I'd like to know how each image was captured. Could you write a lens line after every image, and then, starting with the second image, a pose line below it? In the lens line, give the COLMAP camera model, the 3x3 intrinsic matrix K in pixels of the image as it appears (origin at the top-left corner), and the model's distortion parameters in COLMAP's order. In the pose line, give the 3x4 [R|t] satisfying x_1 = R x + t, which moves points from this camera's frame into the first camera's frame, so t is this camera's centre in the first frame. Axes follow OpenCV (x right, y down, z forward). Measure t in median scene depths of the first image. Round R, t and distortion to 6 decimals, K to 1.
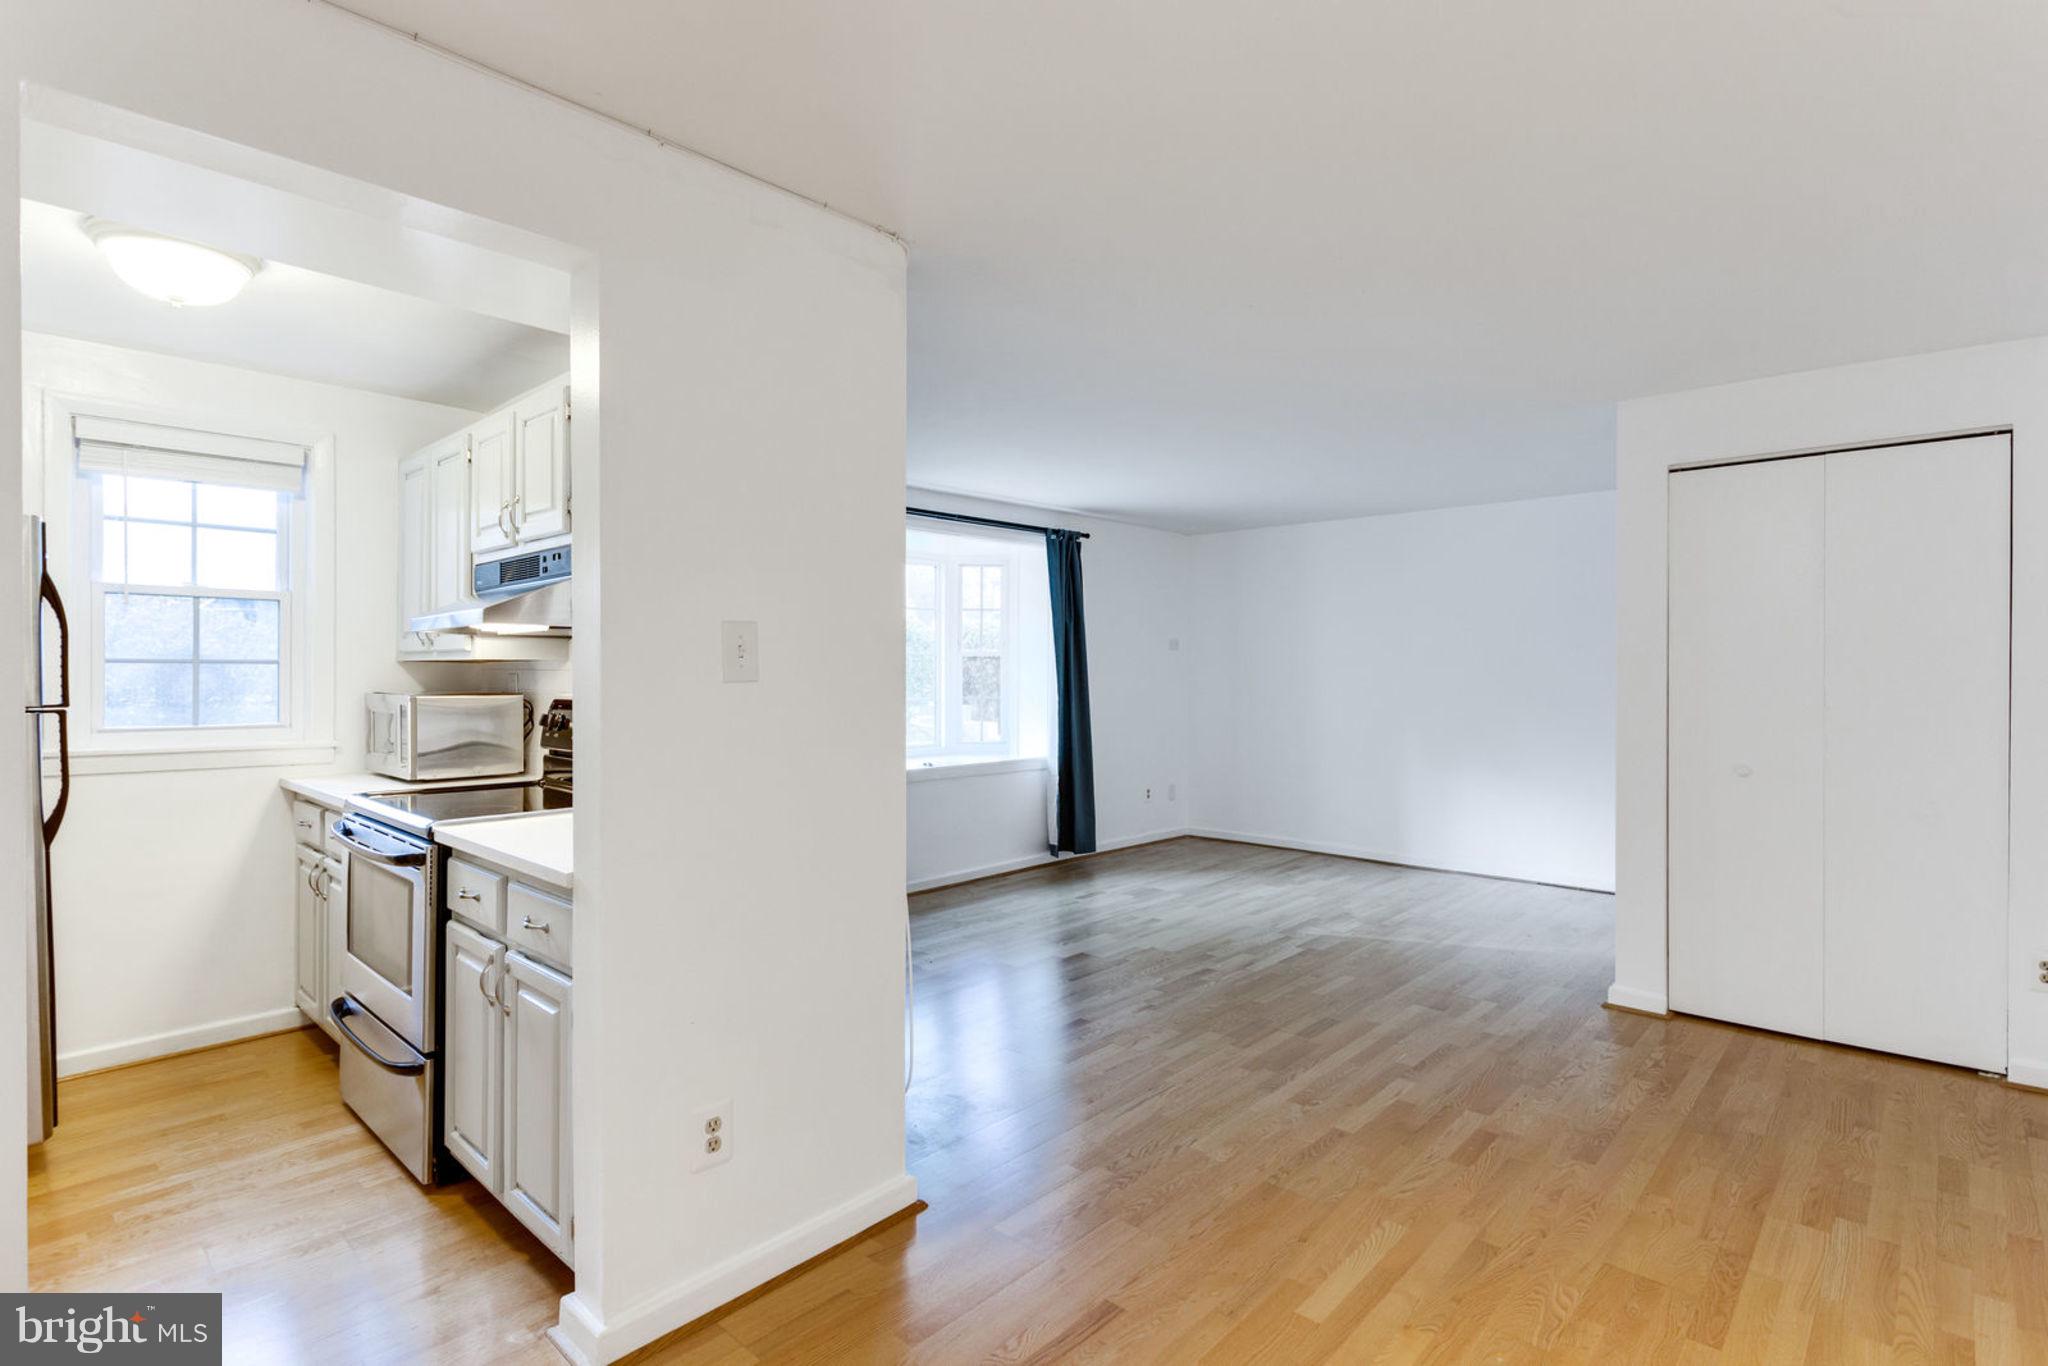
lens RADIAL K [[985.5, 0, 1021.1], [0, 985.5, 678.3], [0, 0, 1]] dist [0.007678, -0.005866]
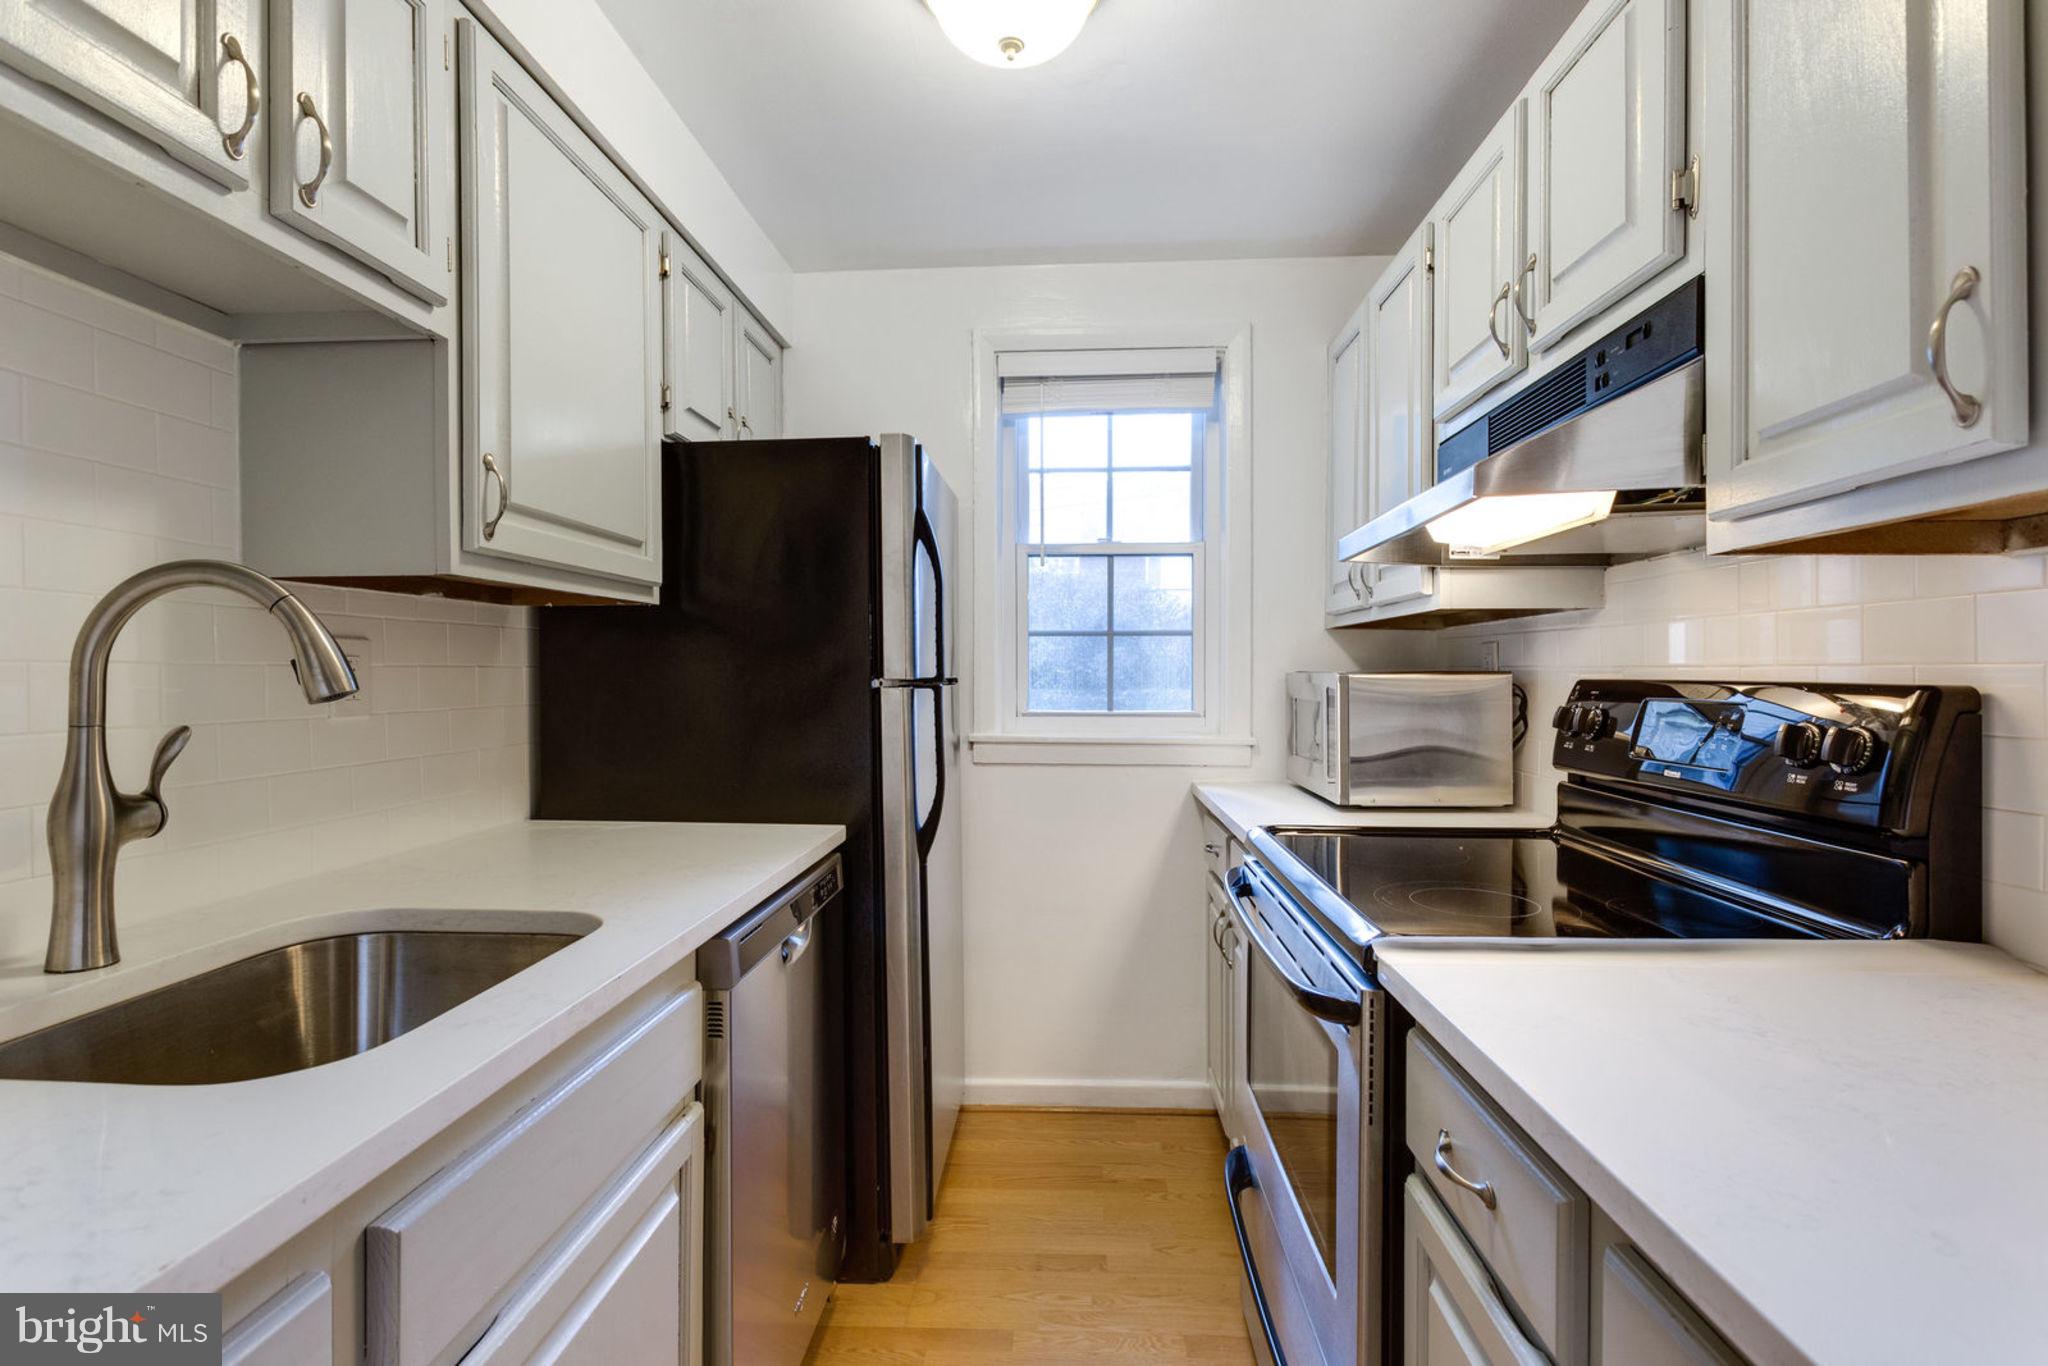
lens RADIAL K [[985.5, 0, 1031.6], [0, 985.5, 679.8], [0, 0, 1]] dist [0.007678, -0.005866]
pose [[0.647790, 0.002392, -0.761815, -0.258173], [0.000358, 0.999994, 0.003445, 0.019538], [0.761819, -0.002504, 0.647785, 0.429212]]
